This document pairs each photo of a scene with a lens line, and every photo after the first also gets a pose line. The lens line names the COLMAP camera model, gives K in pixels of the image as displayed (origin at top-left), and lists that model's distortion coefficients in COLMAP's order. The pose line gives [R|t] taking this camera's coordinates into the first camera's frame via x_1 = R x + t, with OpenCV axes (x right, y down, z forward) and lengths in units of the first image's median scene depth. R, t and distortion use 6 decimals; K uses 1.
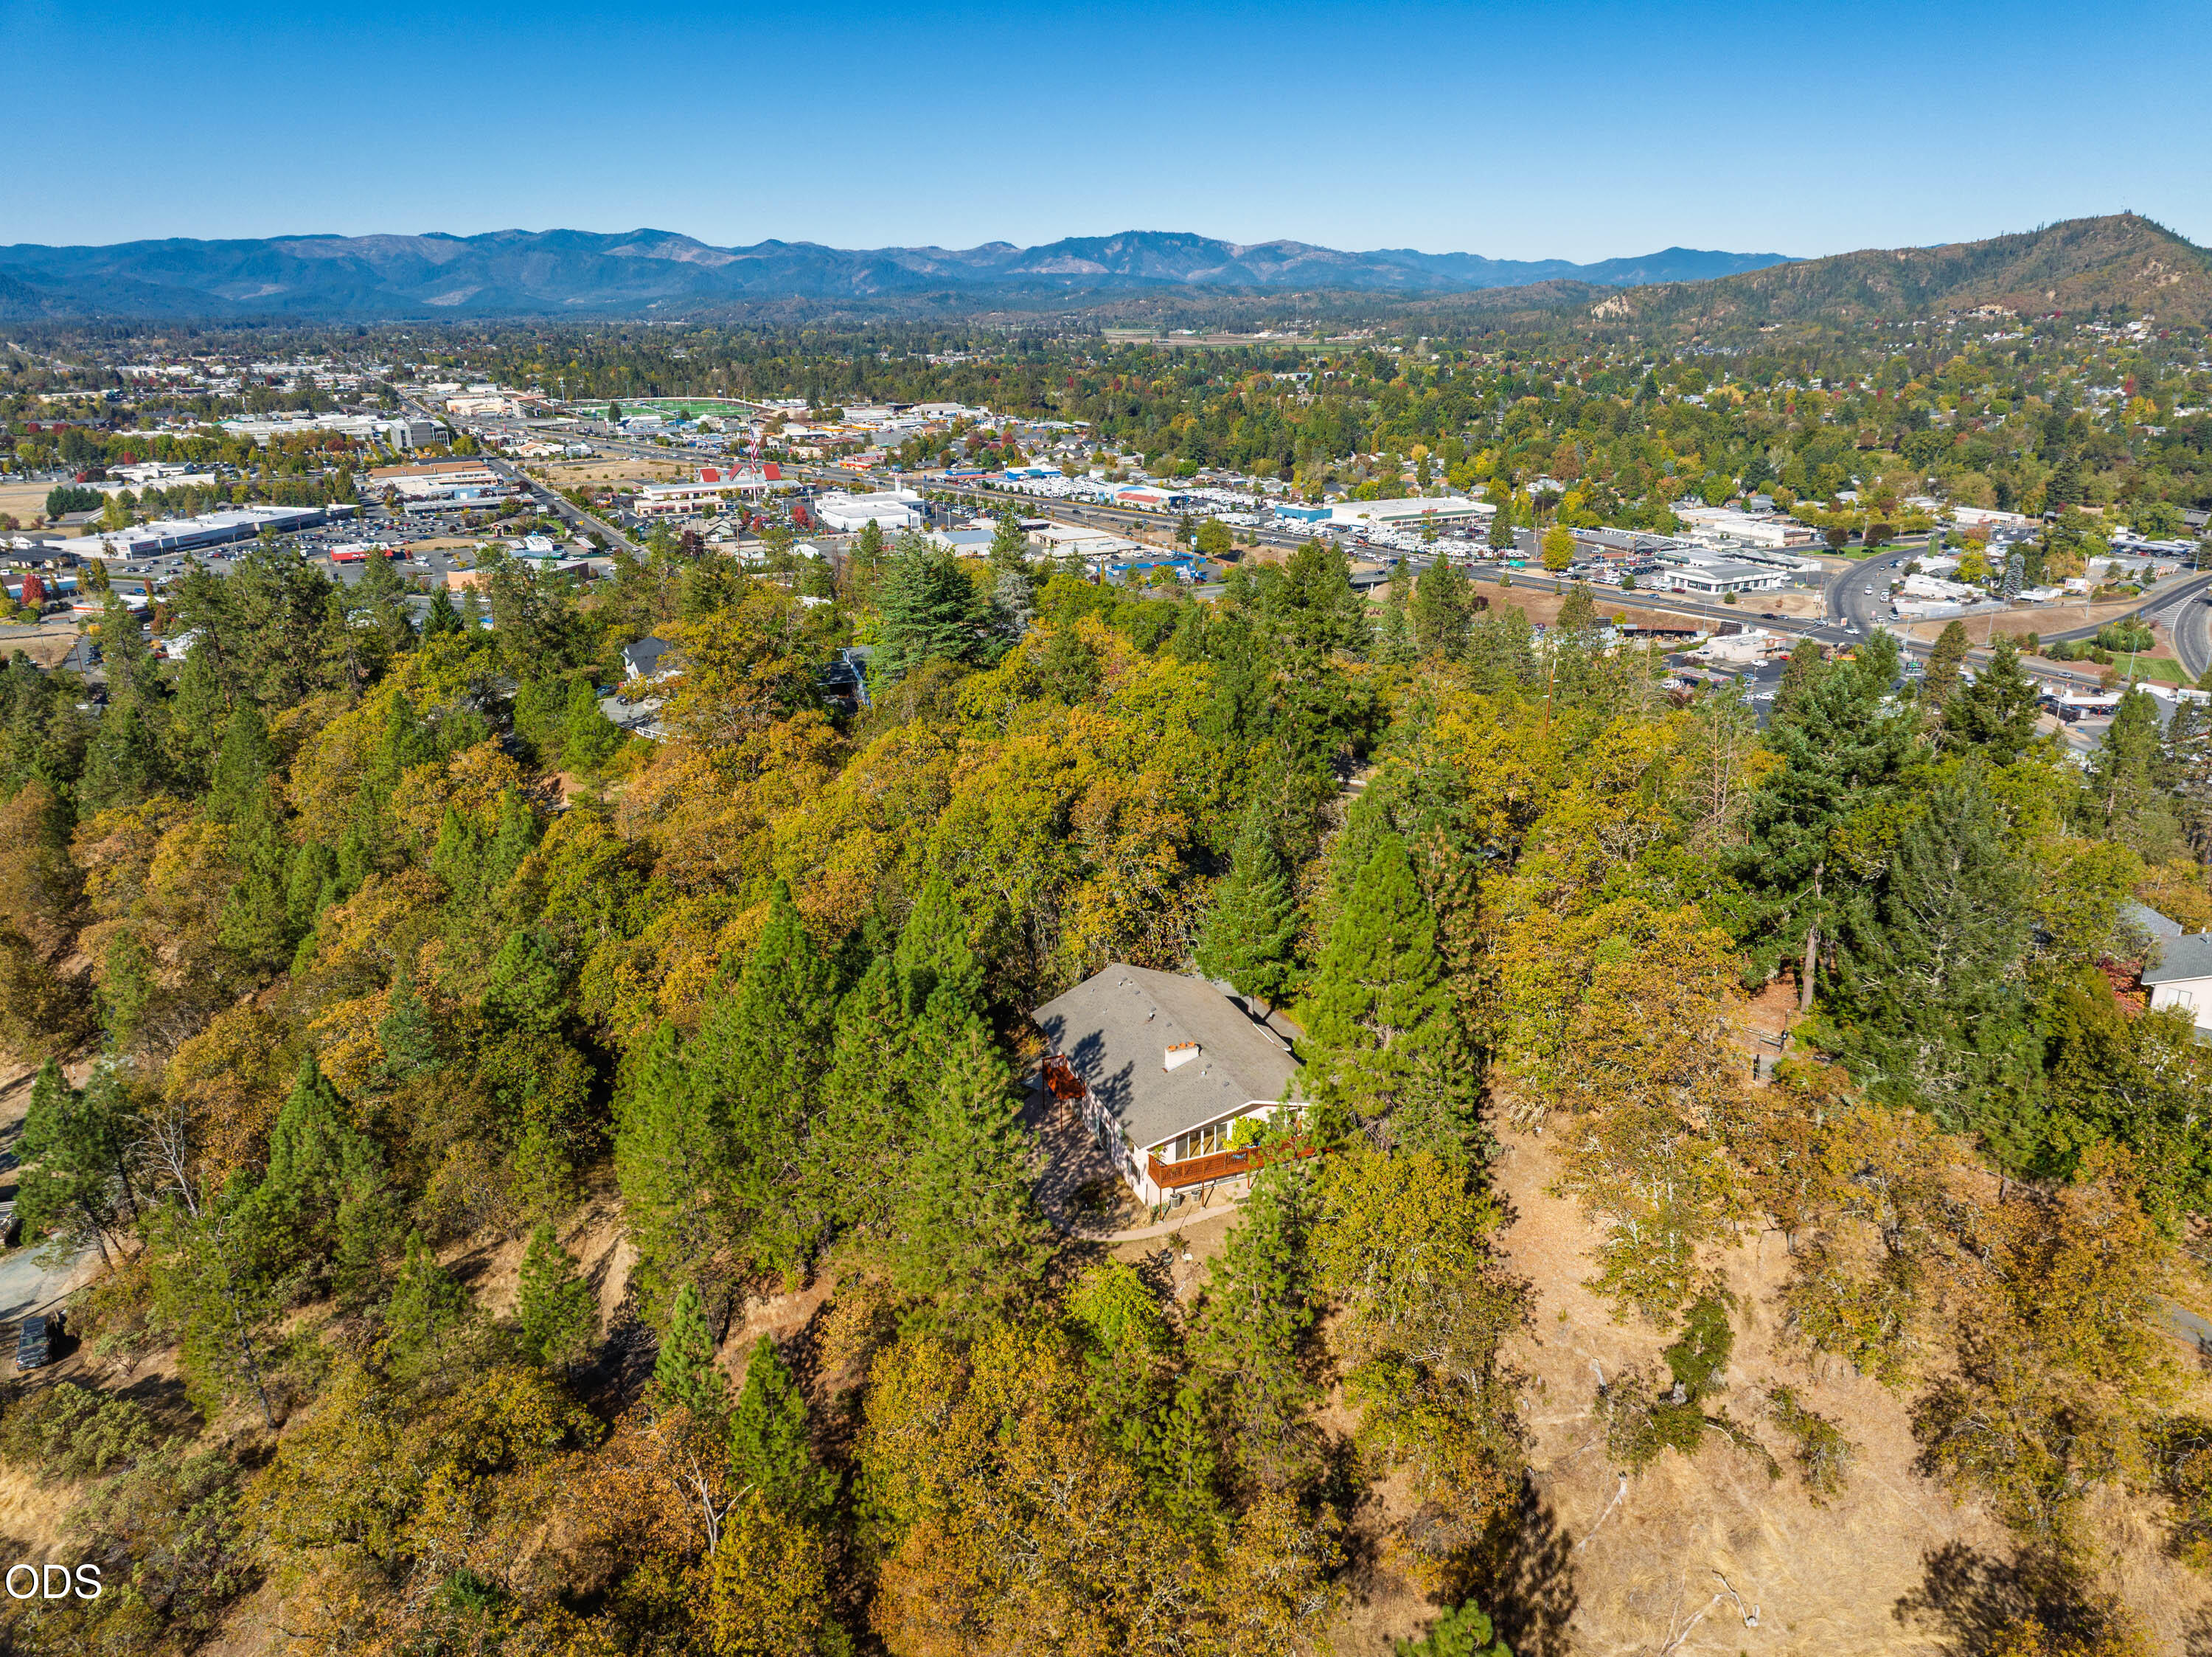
lens RADIAL K [[1550.1, 0, 1106.0], [0, 1550.1, 828.5], [0, 0, 1]] dist [-0.060812, 0.028293]
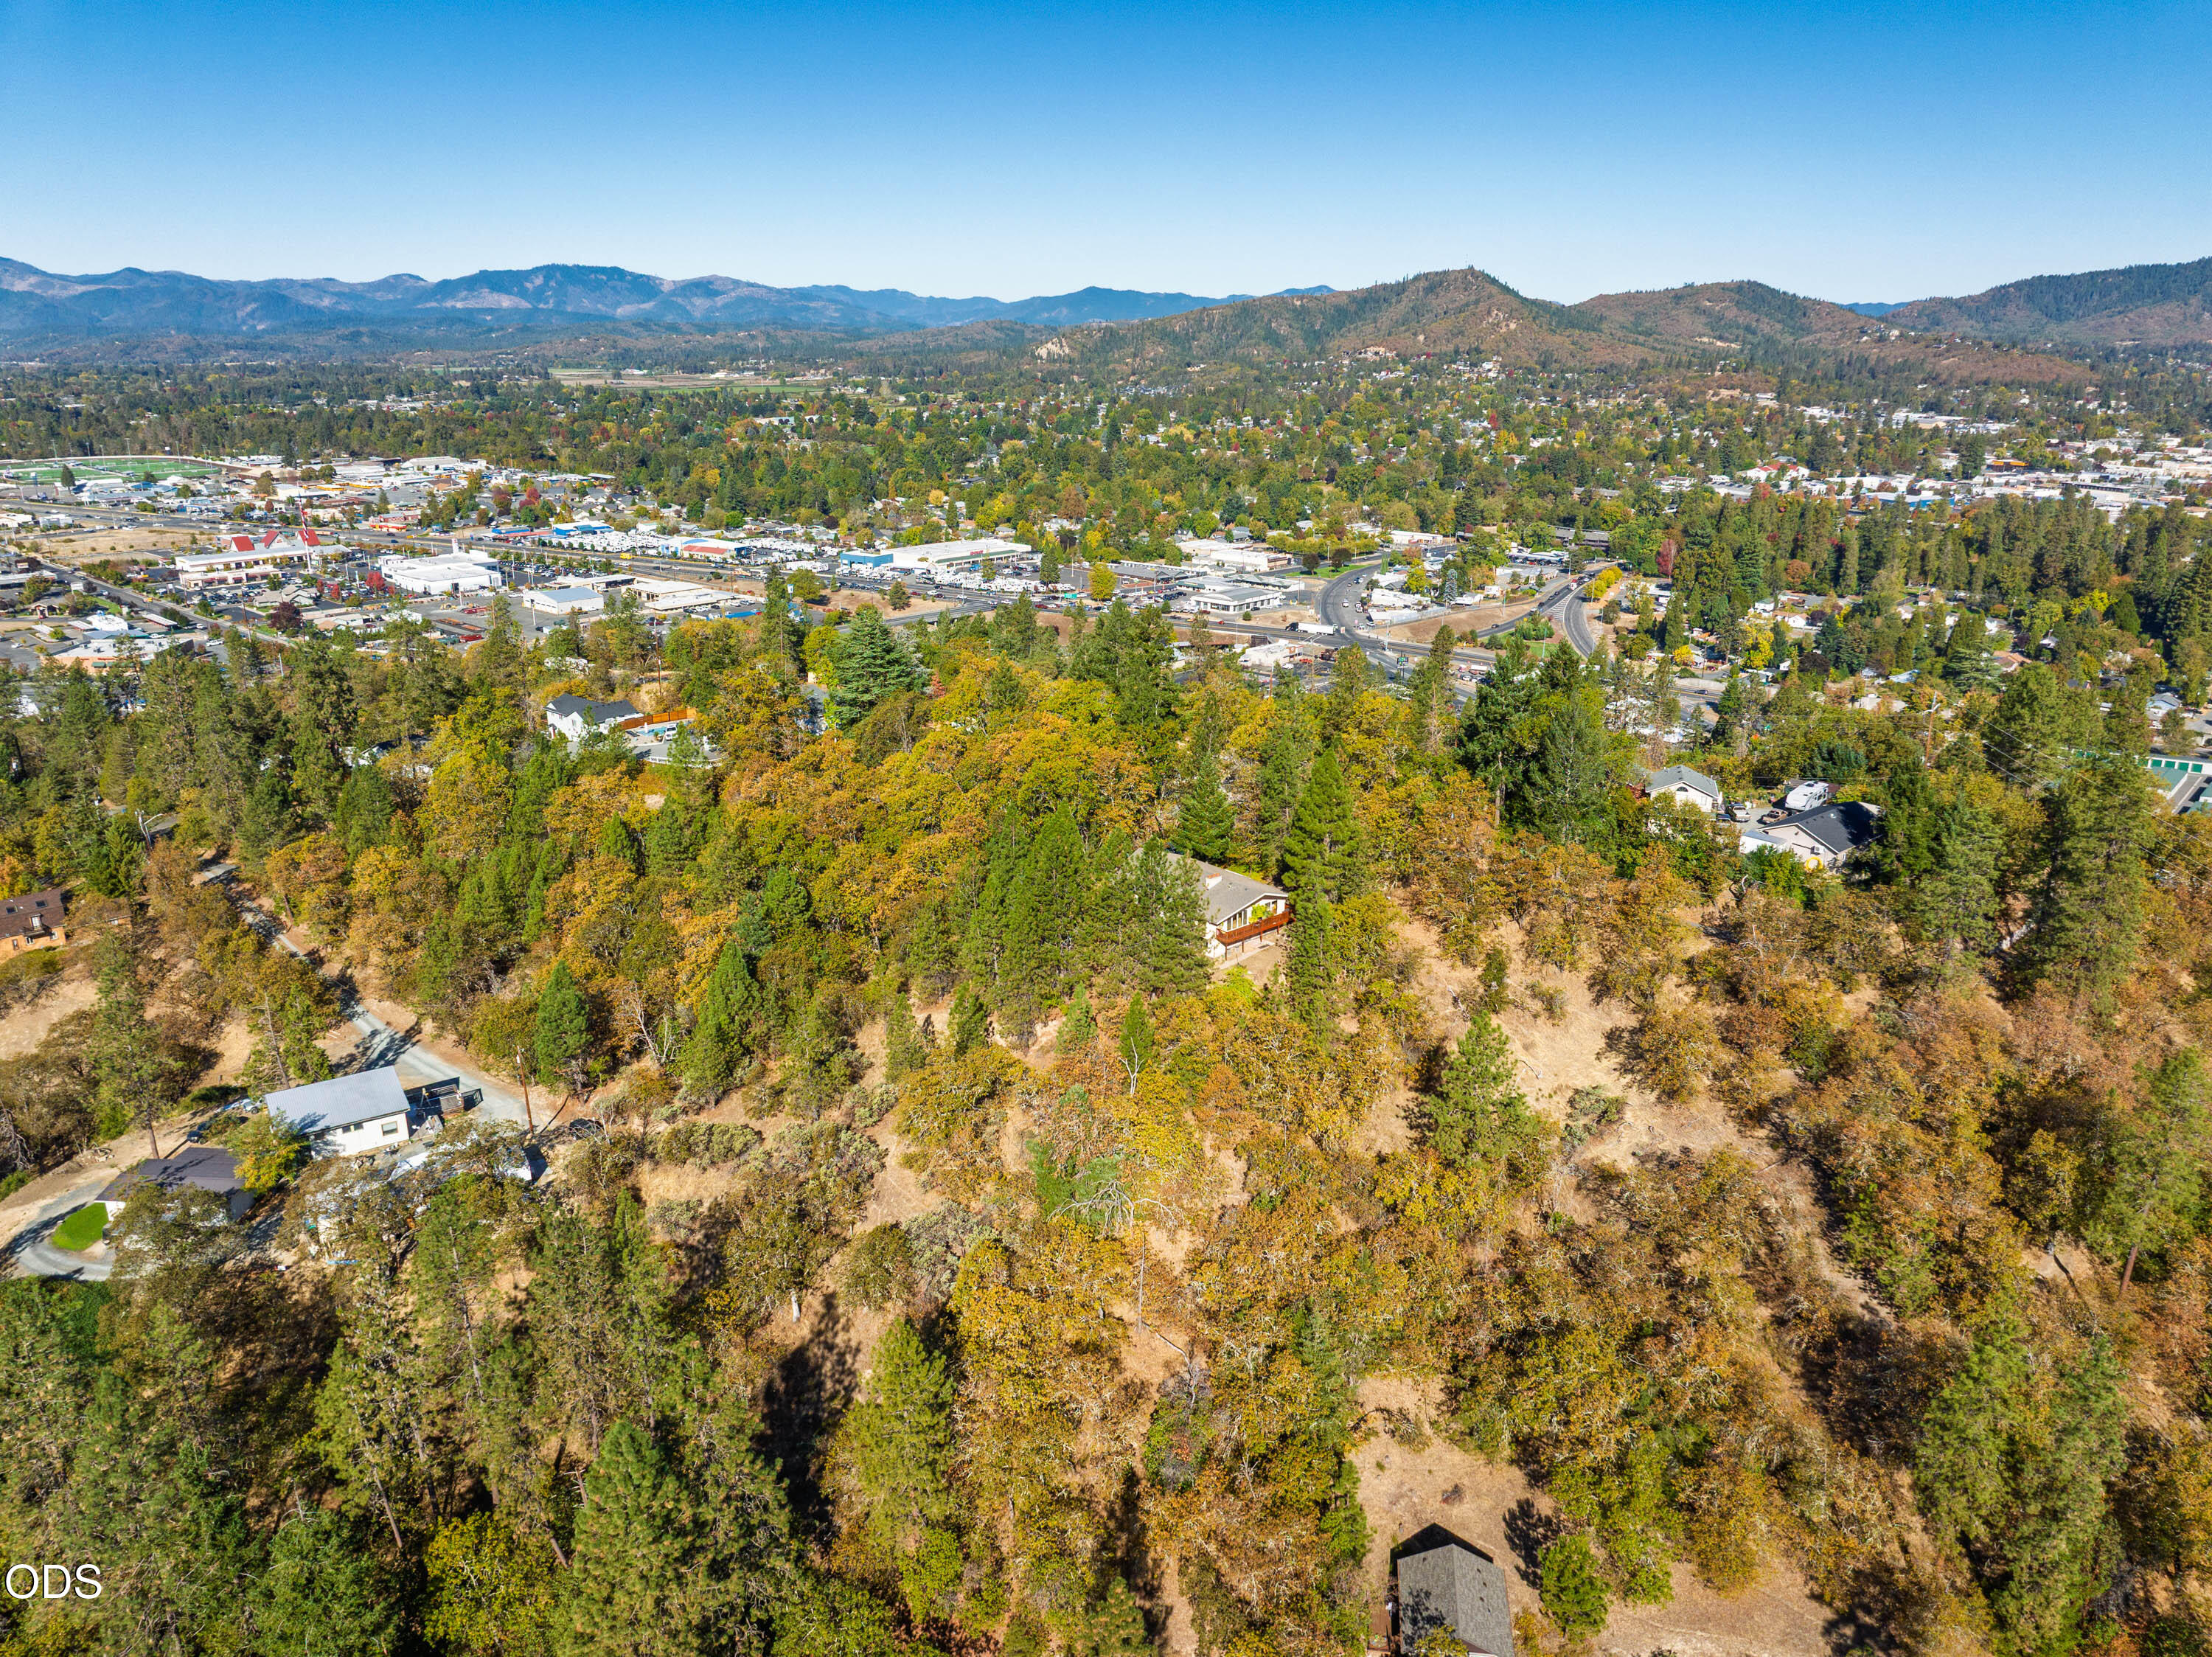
lens RADIAL K [[1536.9, 0, 1106.0], [0, 1536.9, 828.5], [0, 0, 1]] dist [-0.007118, -0.085766]
pose [[0.941251, -0.092792, 0.324710, -0.080559], [0.099363, 0.995044, -0.003674, 0.009226], [-0.322760, 0.035722, 0.945807, -0.087141]]
